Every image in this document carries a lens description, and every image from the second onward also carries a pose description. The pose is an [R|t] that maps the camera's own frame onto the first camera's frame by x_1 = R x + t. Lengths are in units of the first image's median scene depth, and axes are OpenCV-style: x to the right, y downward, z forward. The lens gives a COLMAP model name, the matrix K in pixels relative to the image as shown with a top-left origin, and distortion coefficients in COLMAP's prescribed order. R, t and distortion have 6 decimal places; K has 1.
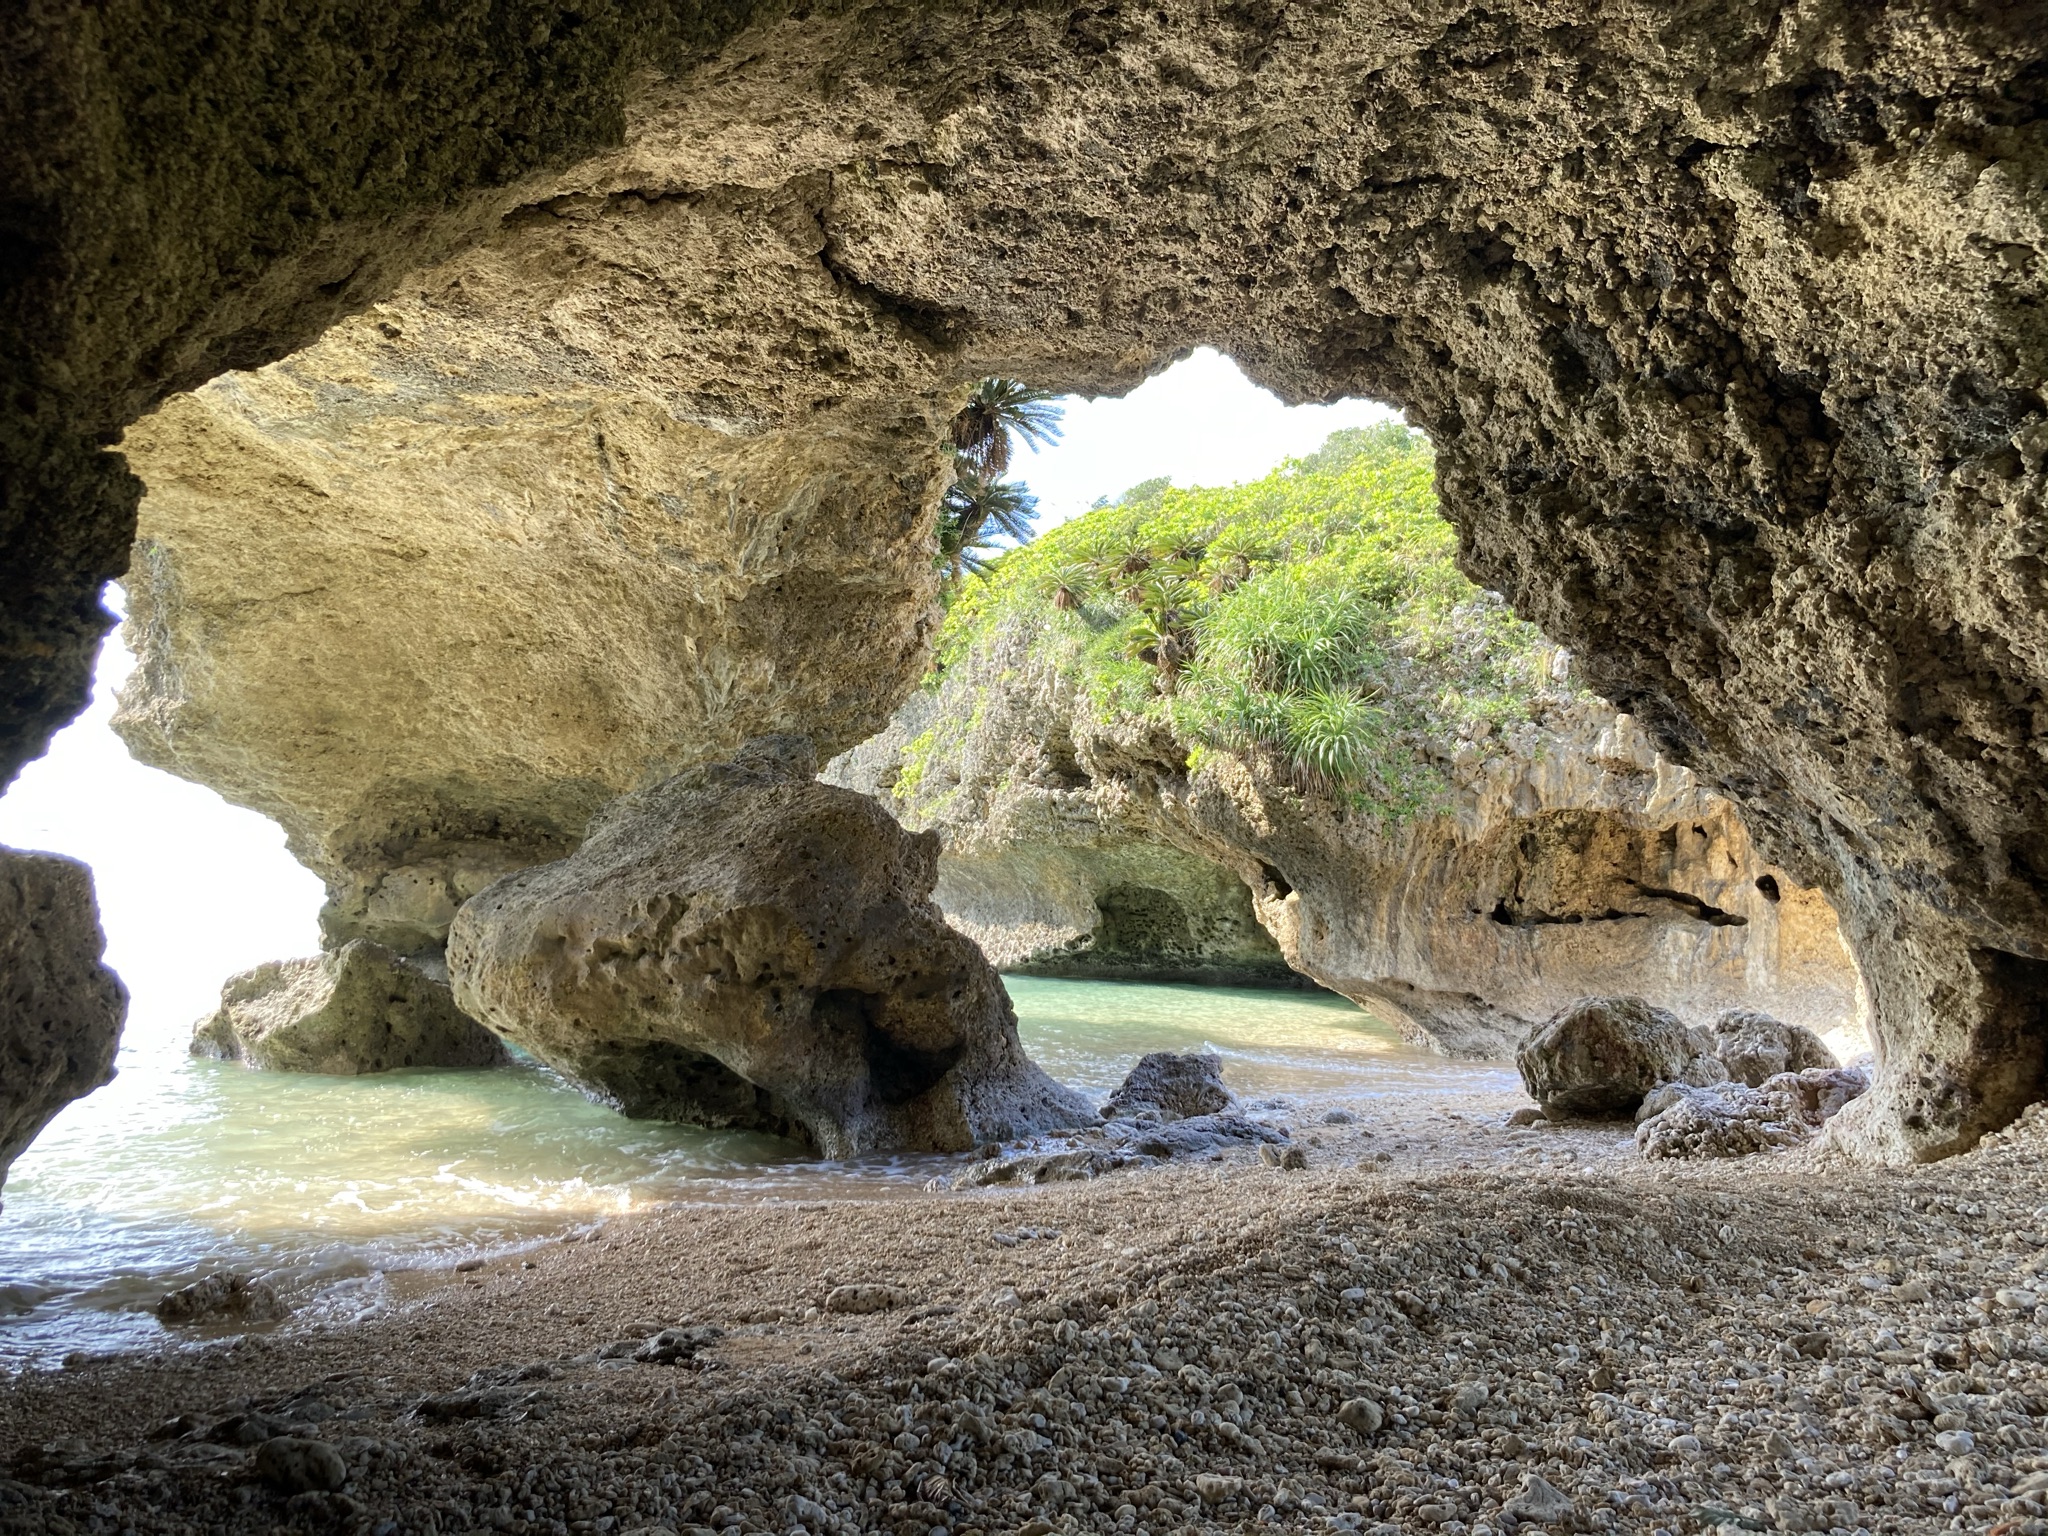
lens RADIAL K [[1607.5, 0, 1022.7], [0, 1607.5, 748.6], [0, 0, 1]] dist [-0.008665, -0.000756]
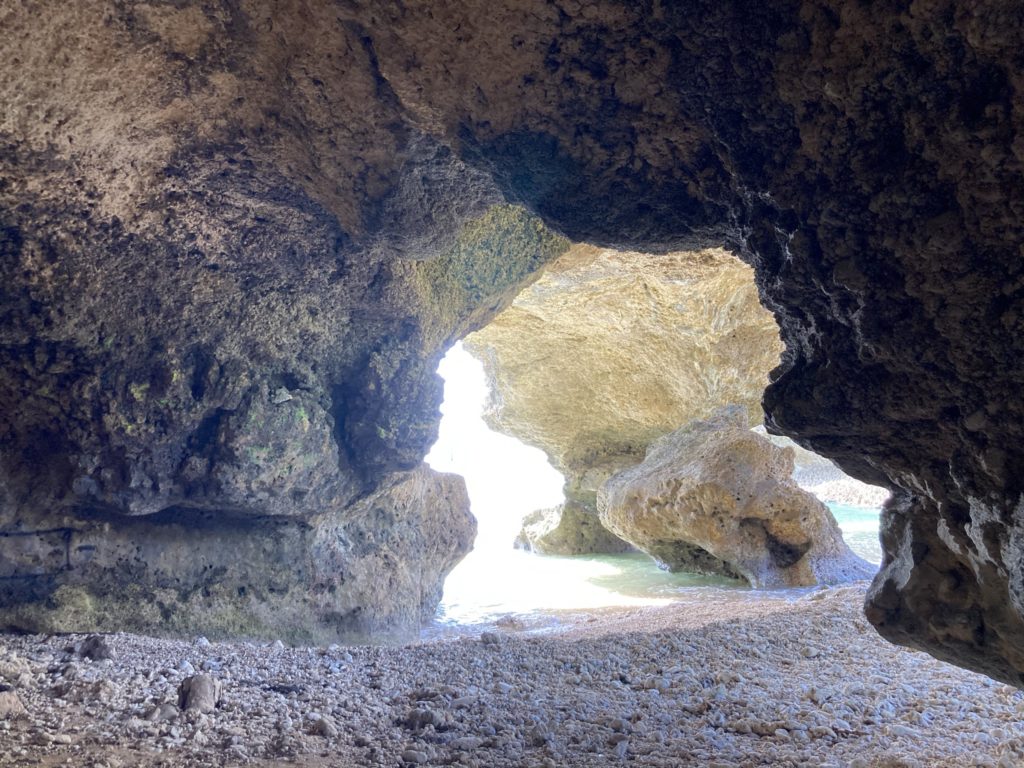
lens RADIAL K [[803.8, 0, 511.4], [0, 803.8, 374.3], [0, 0, 1]] dist [-0.008665, -0.000756]
pose [[0.876262, -0.092964, -0.472781, 0.115317], [0.078156, 0.995640, -0.050920, -0.017723], [0.475453, 0.007669, 0.879708, -0.138827]]
